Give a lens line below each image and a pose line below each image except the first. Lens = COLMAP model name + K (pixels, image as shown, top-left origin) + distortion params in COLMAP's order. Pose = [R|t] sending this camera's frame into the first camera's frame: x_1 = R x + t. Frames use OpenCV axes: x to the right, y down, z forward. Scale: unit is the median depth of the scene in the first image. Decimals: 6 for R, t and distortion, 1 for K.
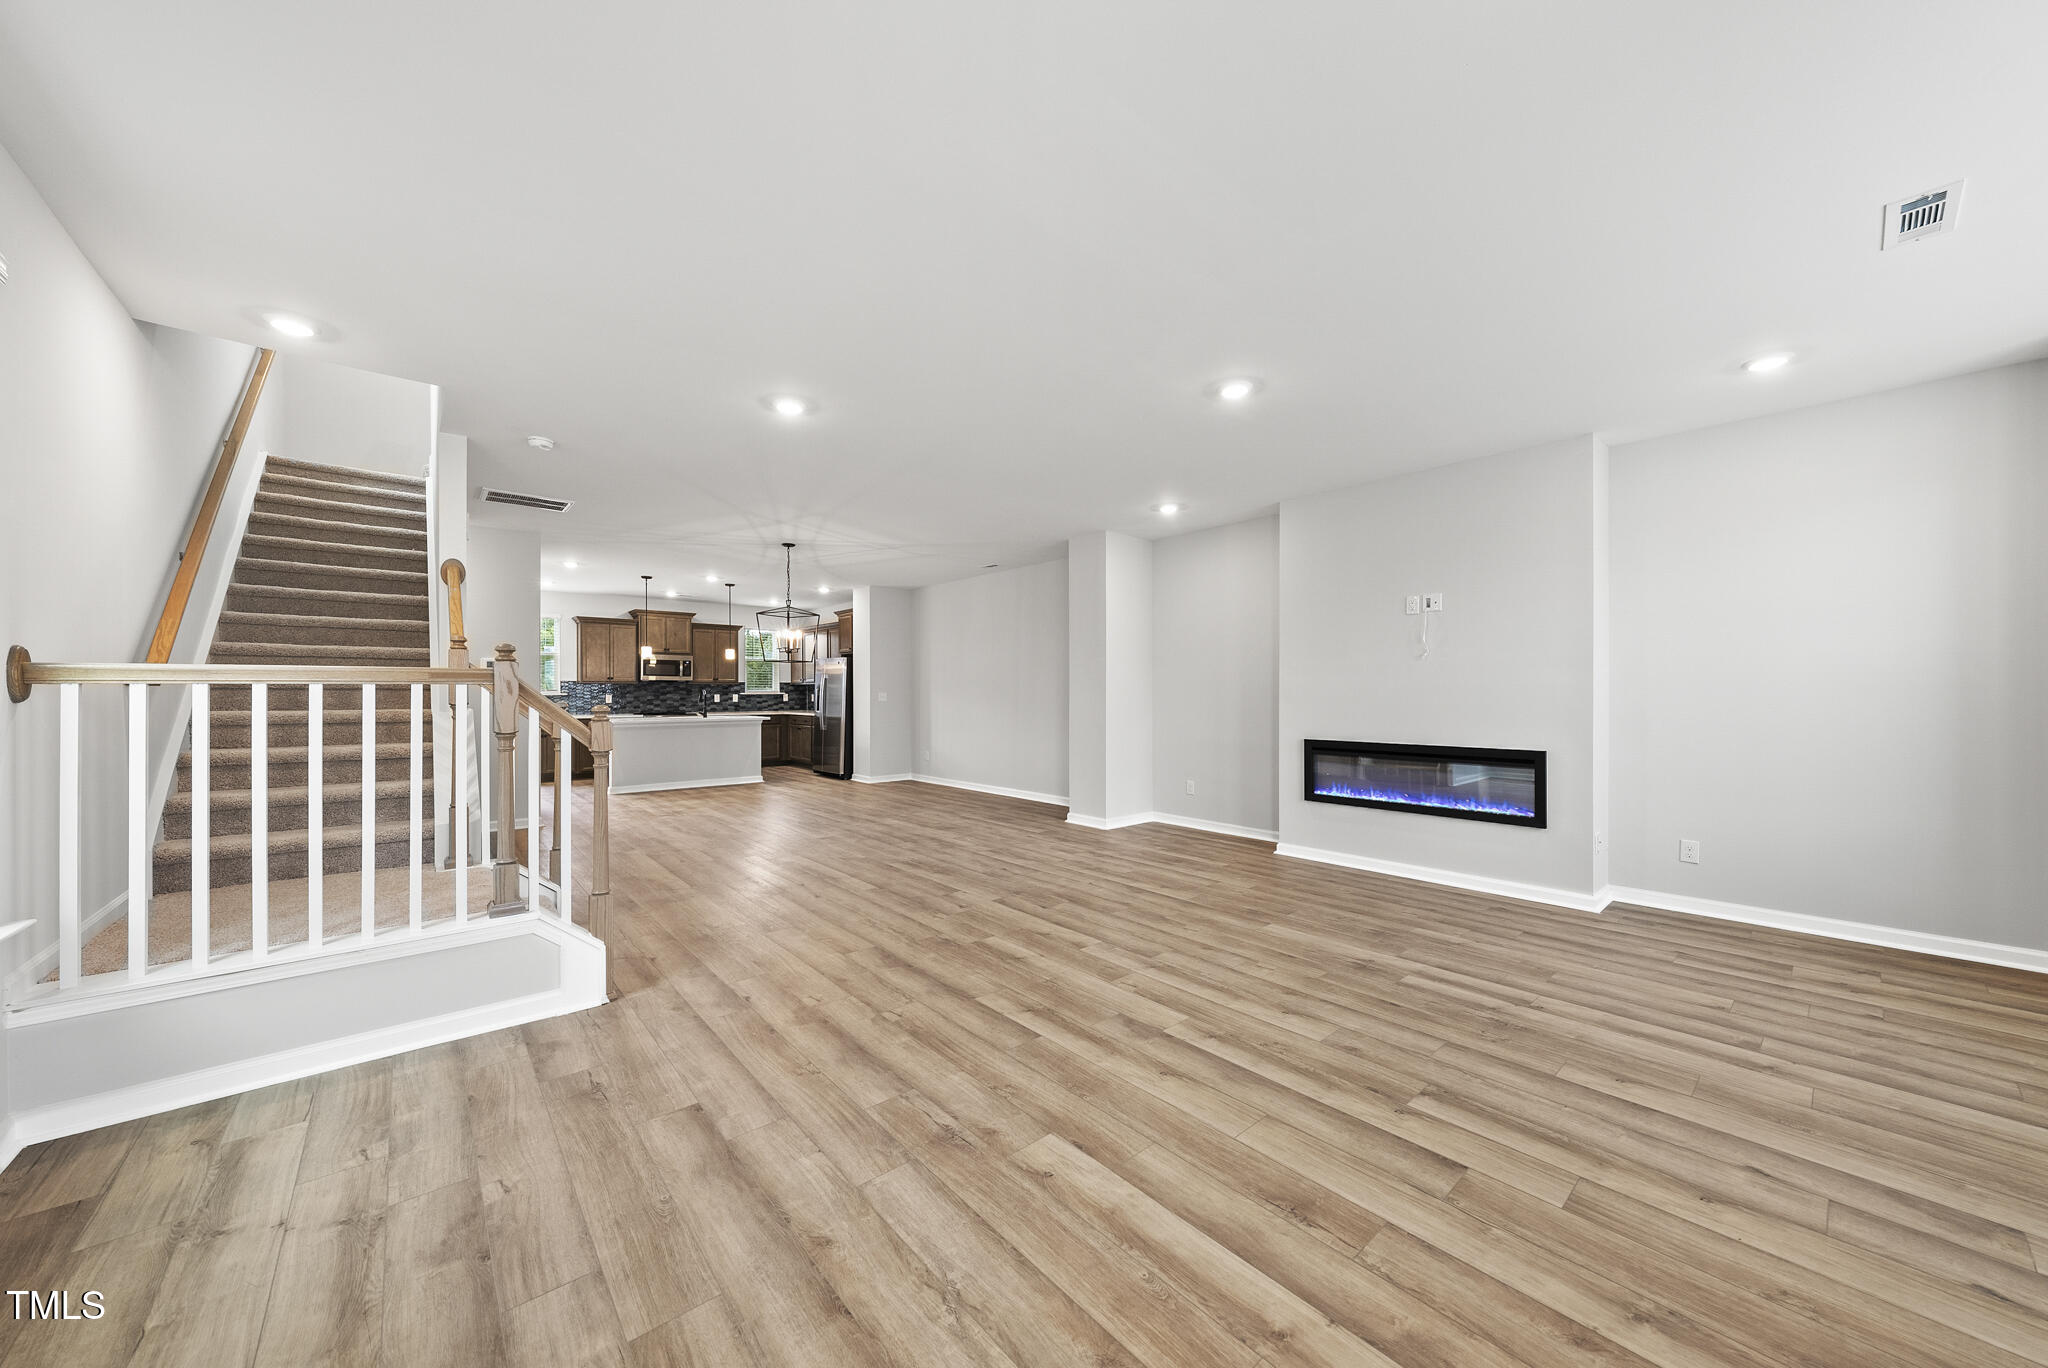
lens RADIAL K [[704.7, 0, 1020.7], [0, 704.7, 691.1], [0, 0, 1]] dist [-0.002318, 0.000281]
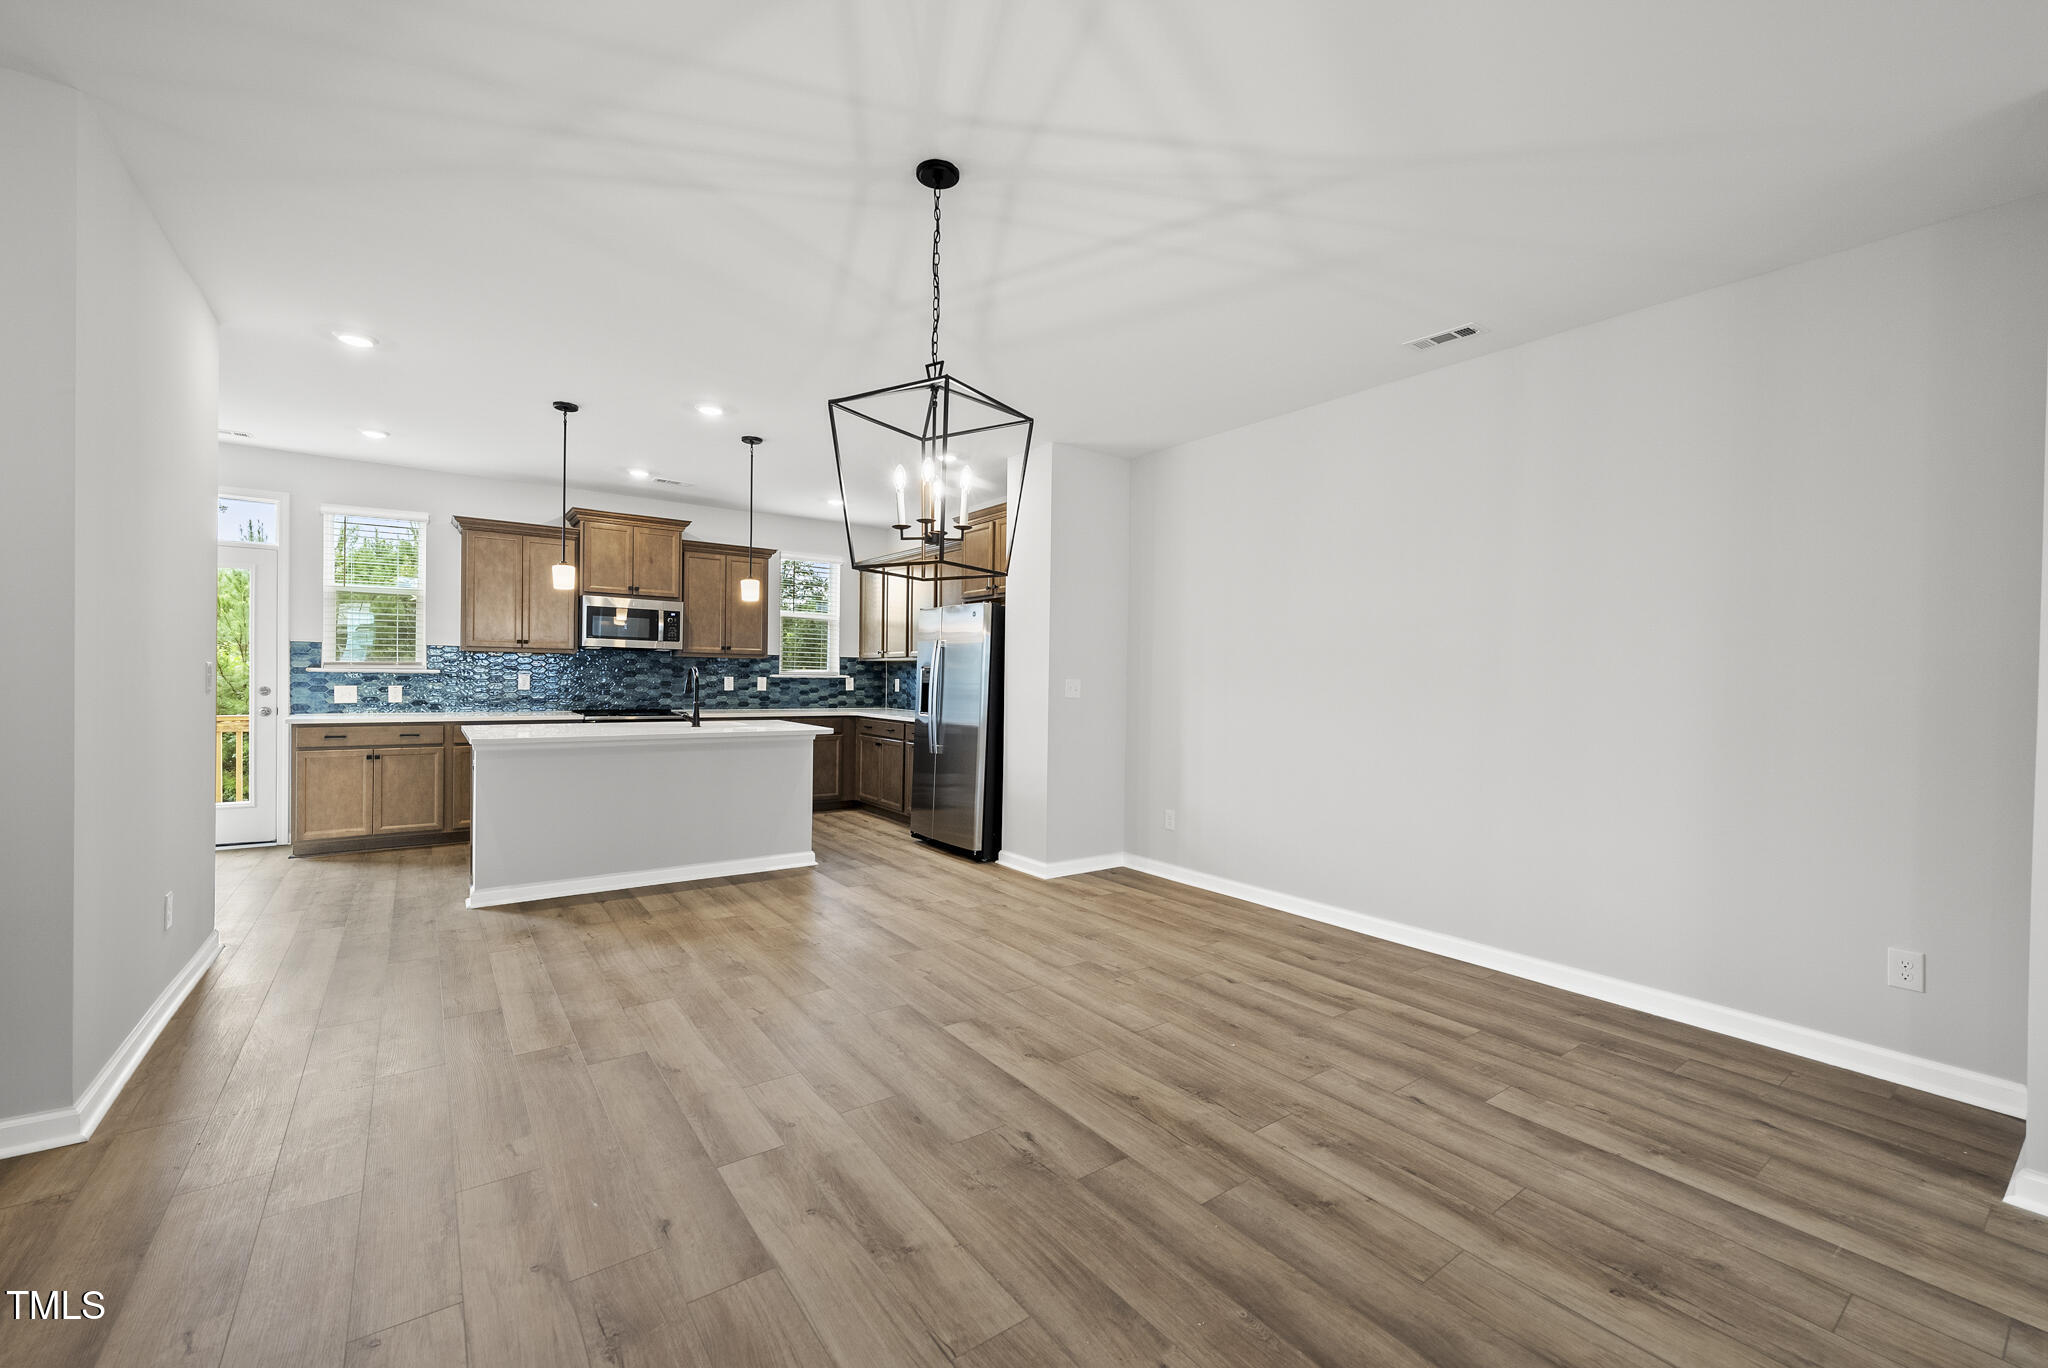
lens RADIAL K [[832.3, 0, 1020.0], [0, 832.3, 684.6], [0, 0, 1]] dist [0.001989, -0.000860]
pose [[0.996030, 0.016906, -0.087394, -0.186887], [-0.016070, 0.999818, 0.010252, 0.000974], [0.087552, -0.008807, 0.996121, 0.469539]]
